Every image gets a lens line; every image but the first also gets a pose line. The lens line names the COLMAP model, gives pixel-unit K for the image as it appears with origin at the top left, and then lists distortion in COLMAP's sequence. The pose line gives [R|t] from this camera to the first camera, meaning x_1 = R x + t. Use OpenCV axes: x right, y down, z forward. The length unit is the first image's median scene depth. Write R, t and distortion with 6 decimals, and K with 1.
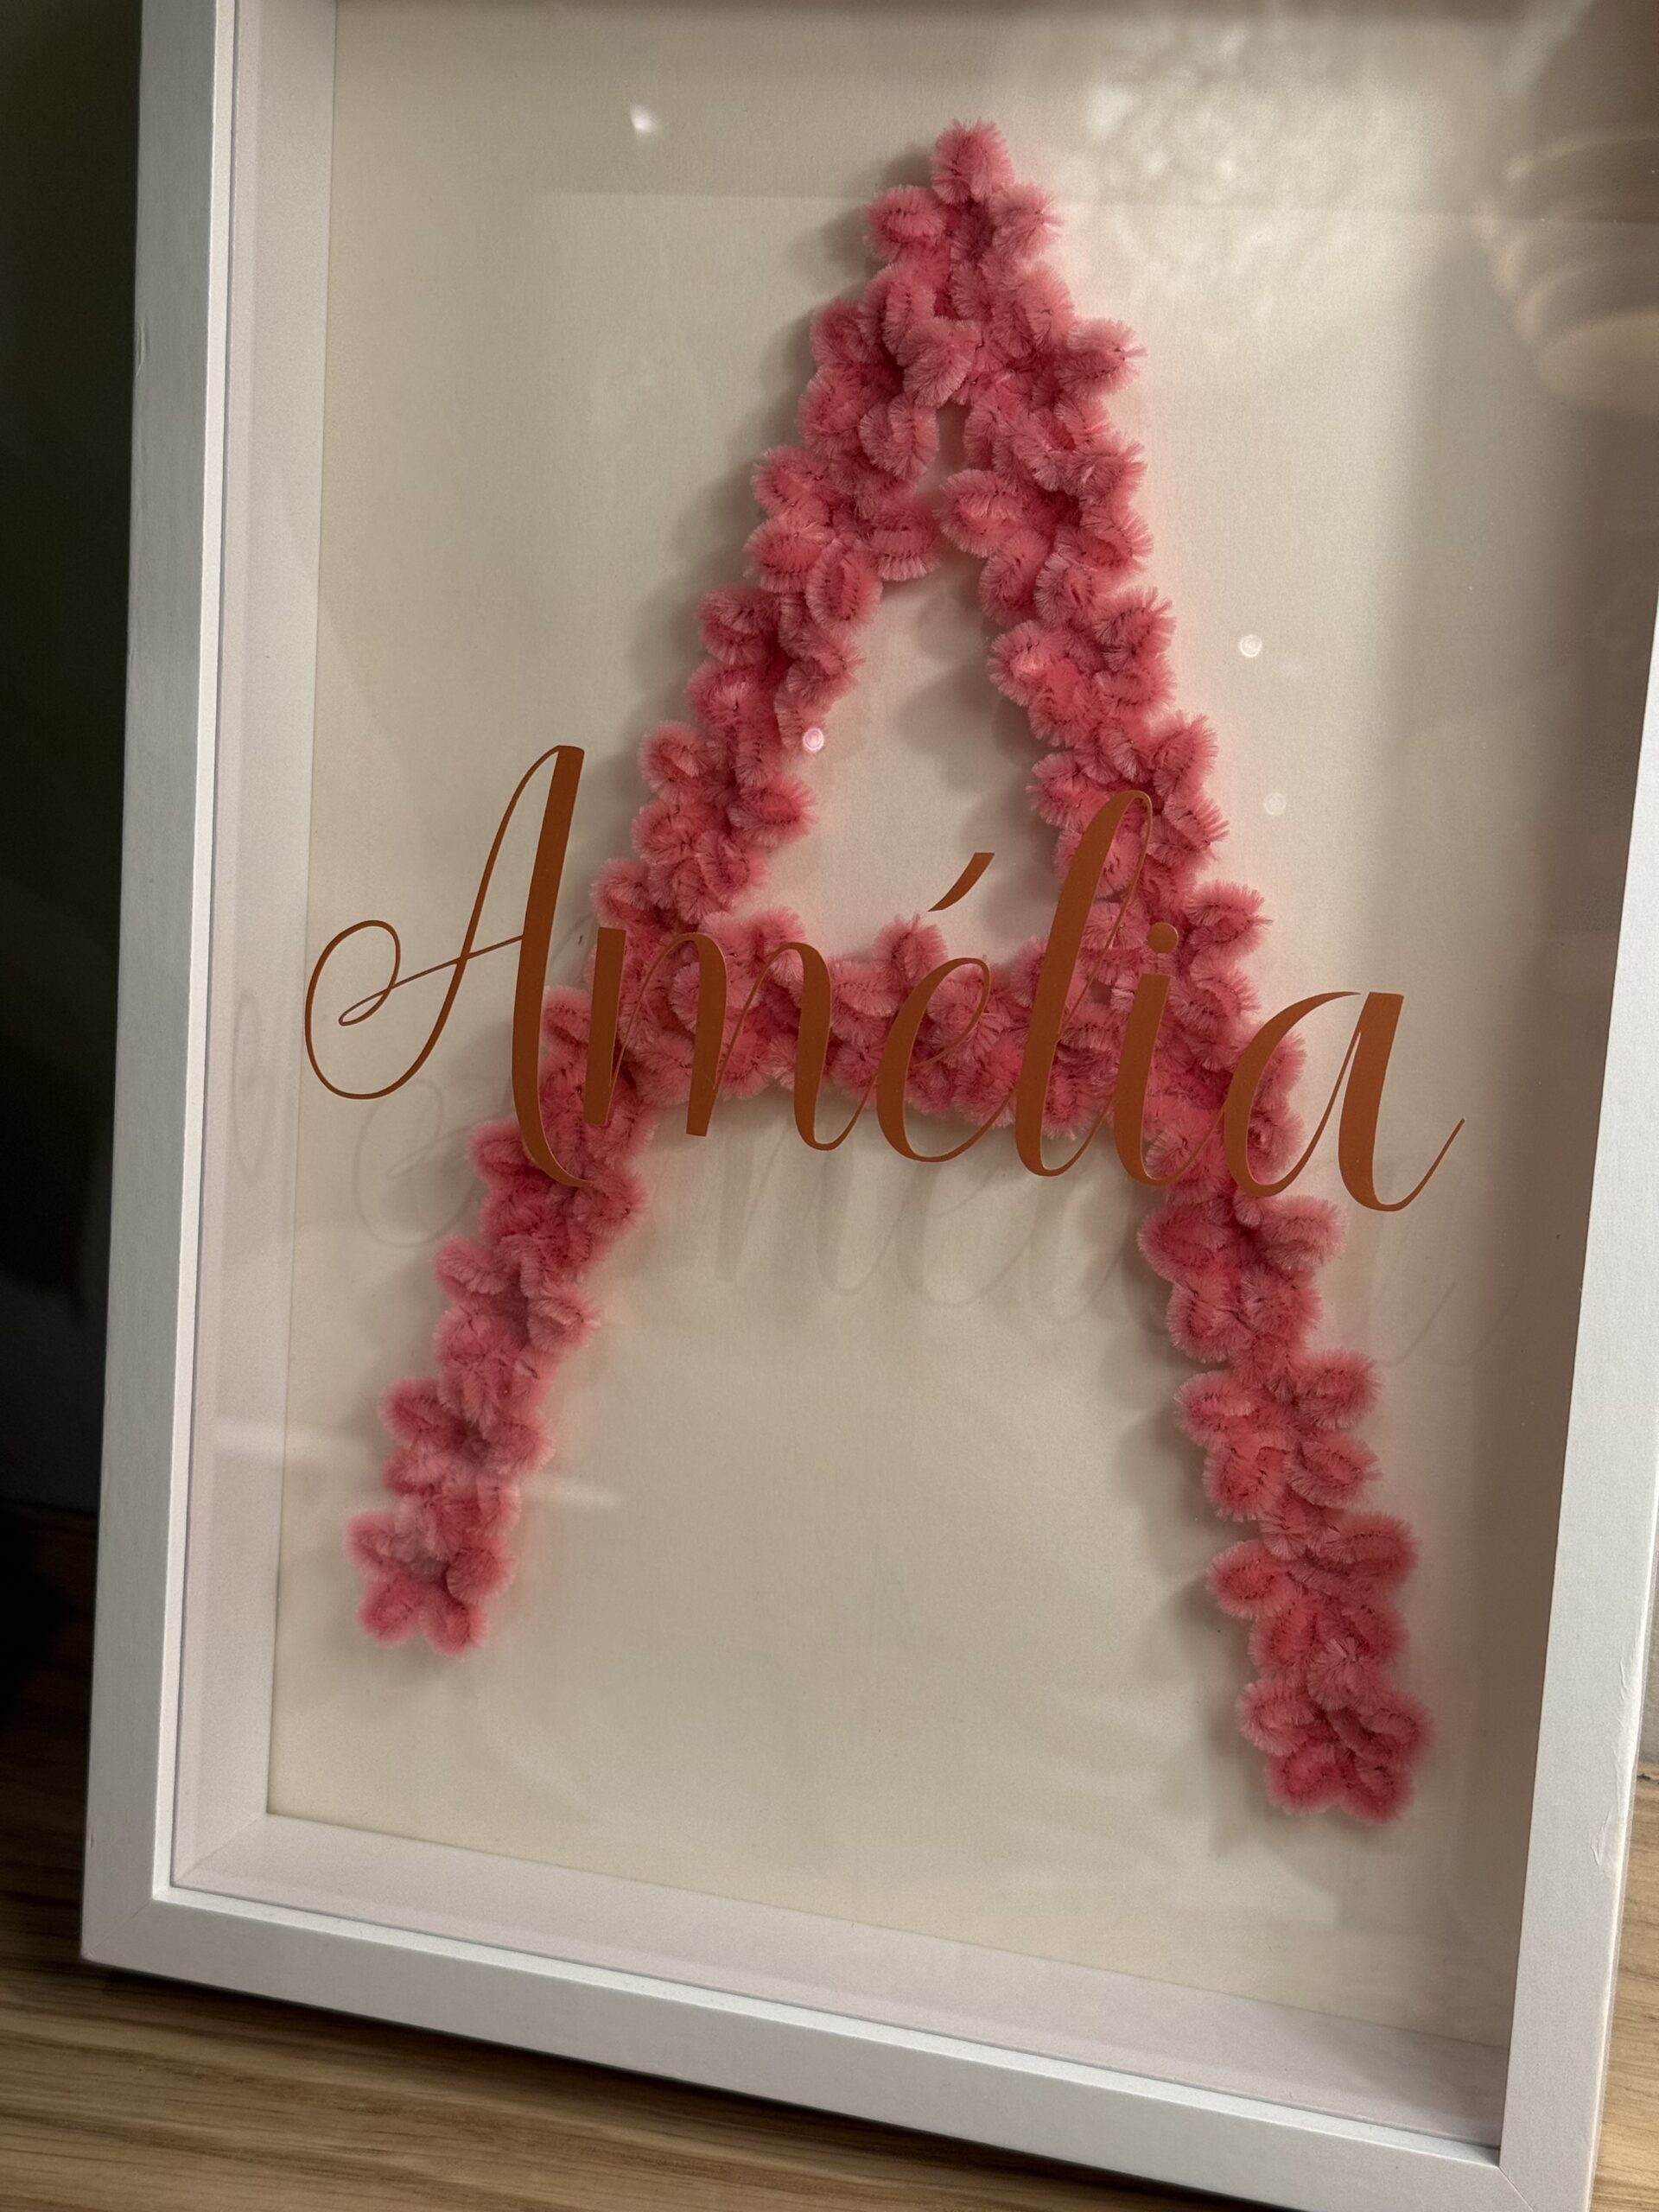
lens RADIAL K [[3131.1, 0, 832.0], [0, 3131.1, 1100.6], [0, 0, 1]] dist [0.097320, 0.000000]
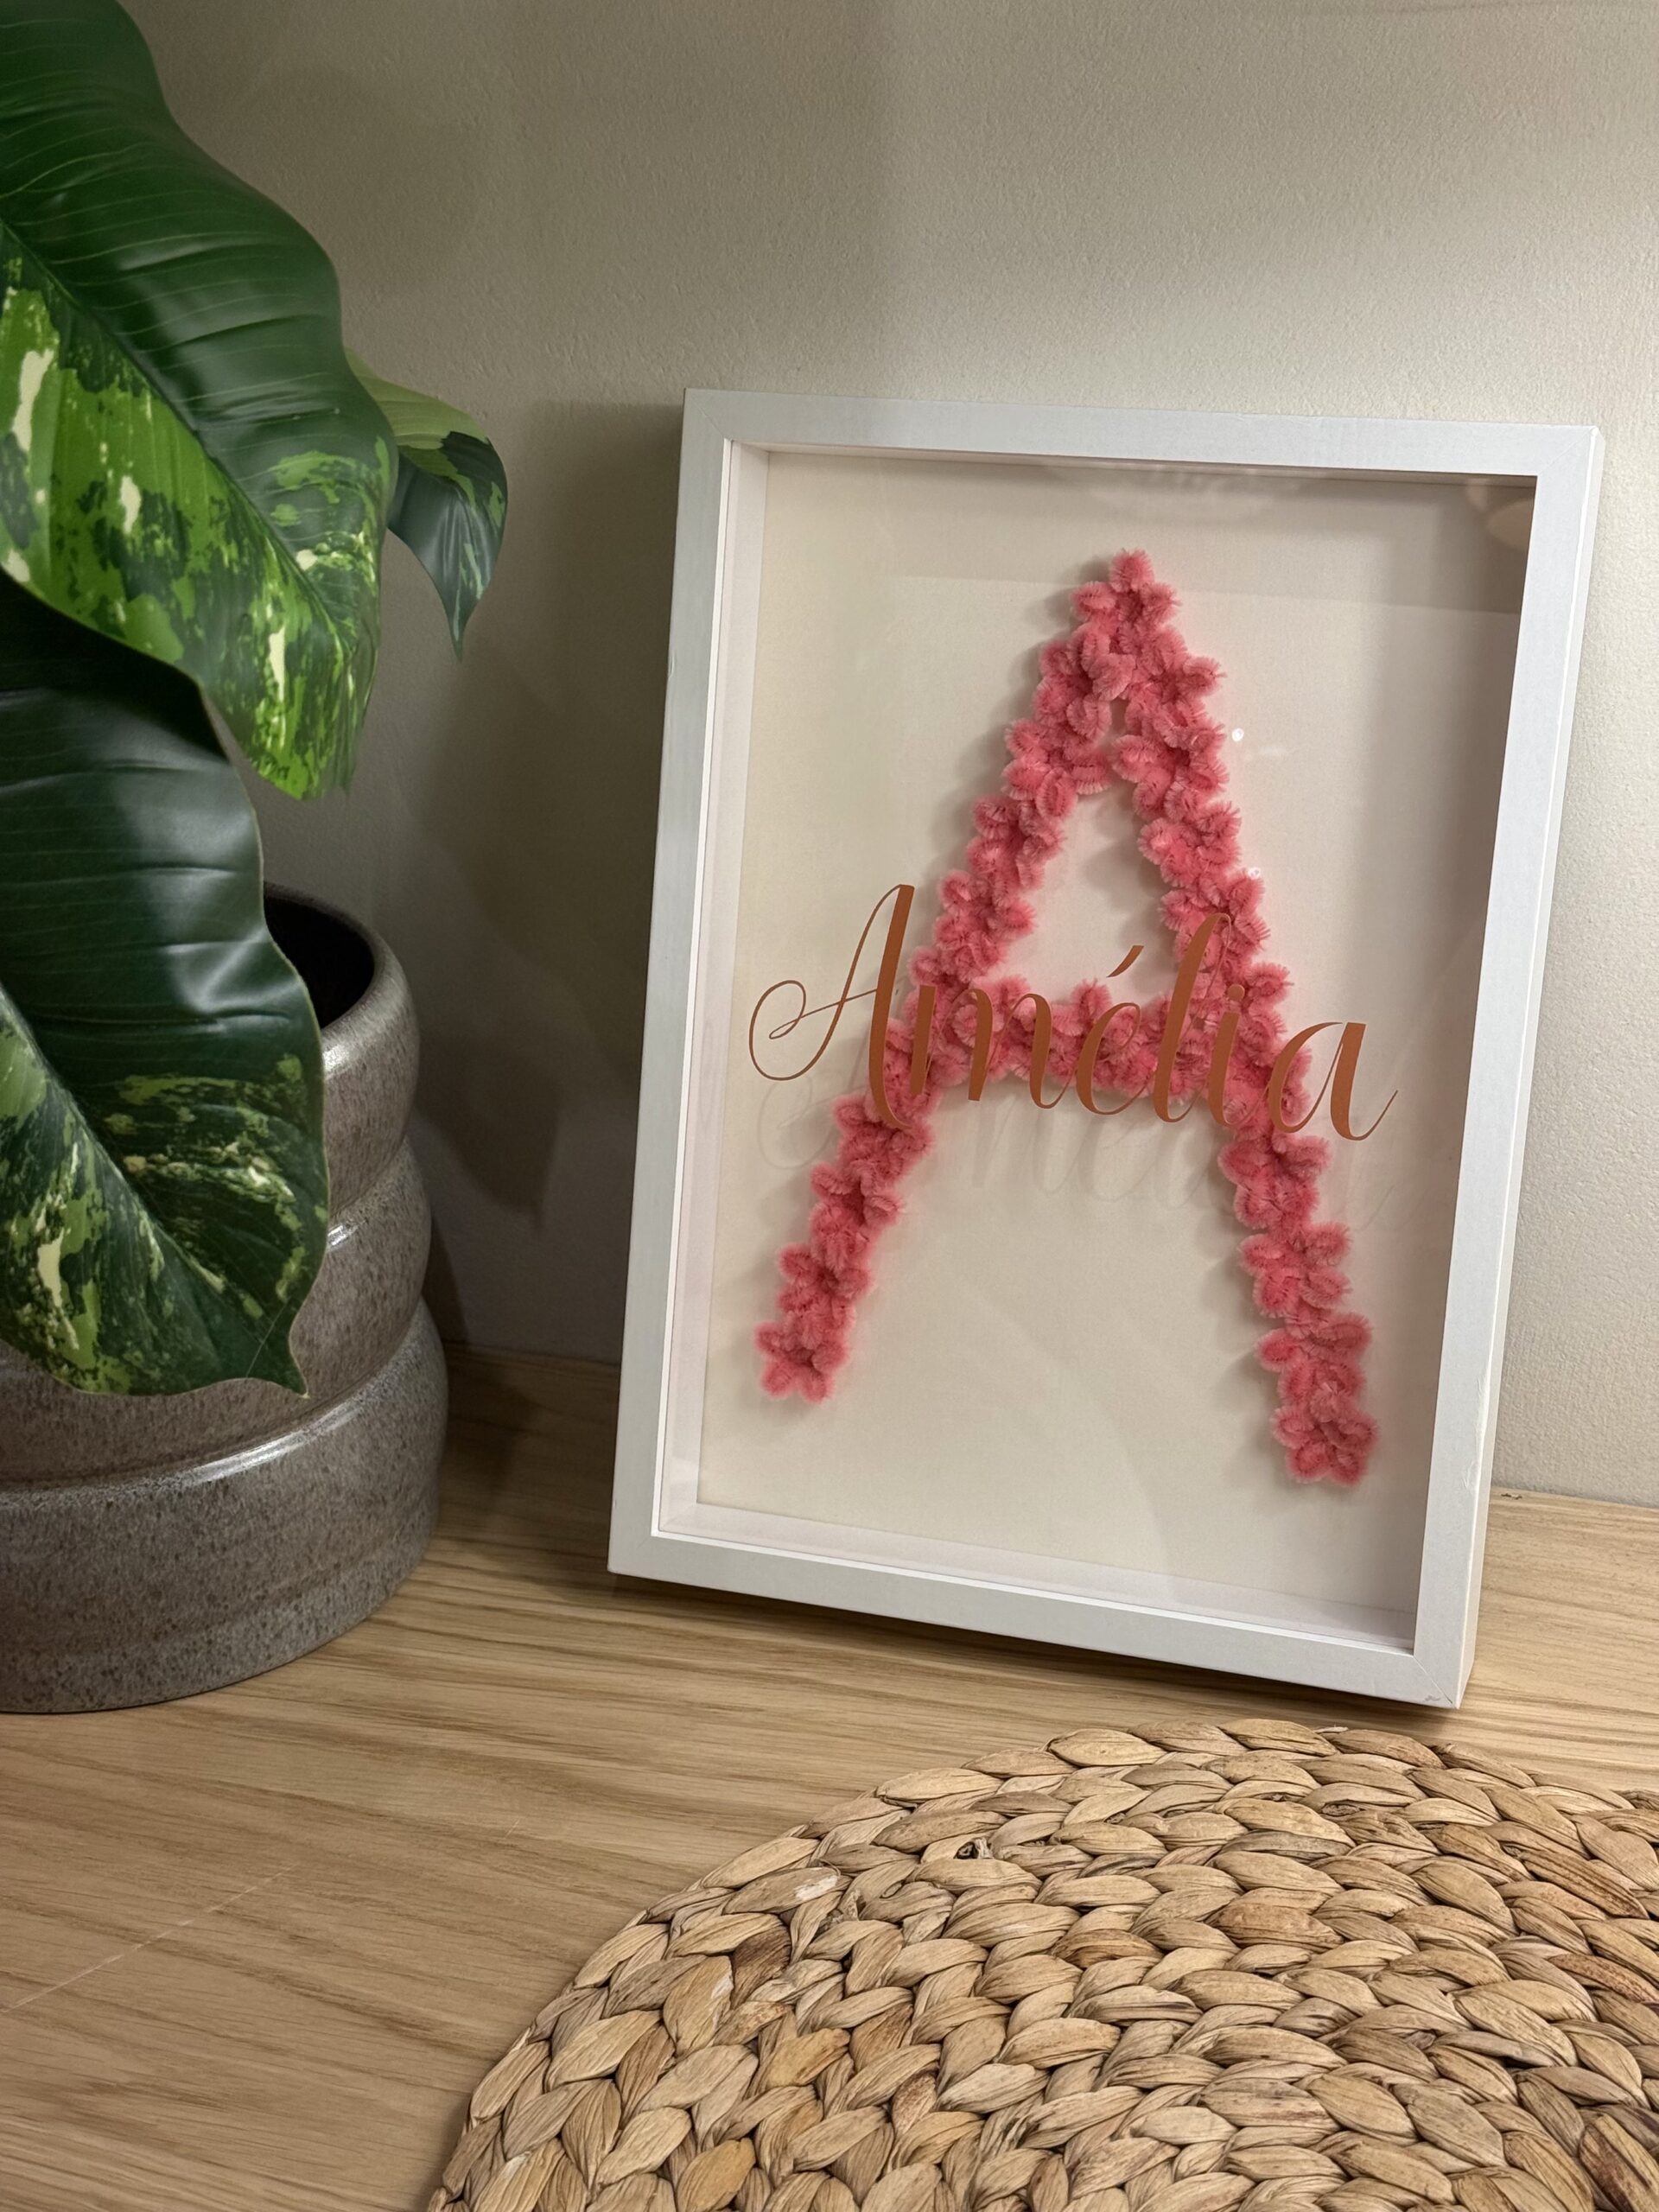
lens RADIAL K [[3131.1, 0, 825.4], [0, 3131.1, 1111.5], [0, 0, 1]] dist [0.097320, 0.000000]
pose [[0.999927, 0.006723, 0.010017, -0.144990], [-0.006571, 0.999864, -0.015107, 0.044679], [-0.010117, 0.015040, 0.999836, -0.792958]]
